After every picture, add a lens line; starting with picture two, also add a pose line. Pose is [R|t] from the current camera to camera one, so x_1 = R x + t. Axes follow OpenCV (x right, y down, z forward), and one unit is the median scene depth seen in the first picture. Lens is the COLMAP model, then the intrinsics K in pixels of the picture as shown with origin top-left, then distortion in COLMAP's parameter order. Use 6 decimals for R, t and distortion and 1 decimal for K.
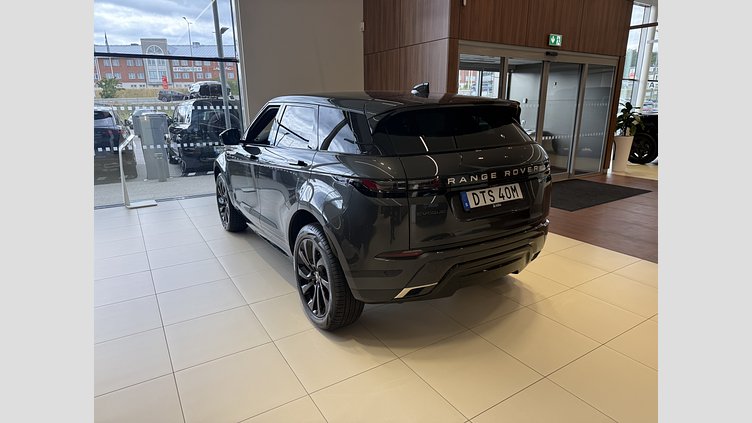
lens RADIAL K [[404.2, 0, 376.0], [0, 404.2, 211.5], [0, 0, 1]] dist [0.000955, -0.000860]
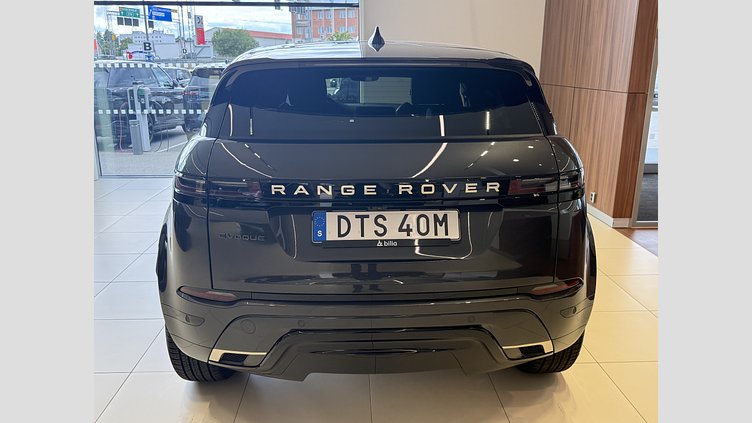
lens RADIAL K [[551.4, 0, 376.0], [0, 551.4, 211.5], [0, 0, 1]] dist [-0.002601, -0.001714]
pose [[0.872462, 0.137260, -0.469009, 0.638694], [-0.137117, 0.989949, 0.034650, -0.083965], [0.469051, 0.034079, 0.882513, 0.324266]]
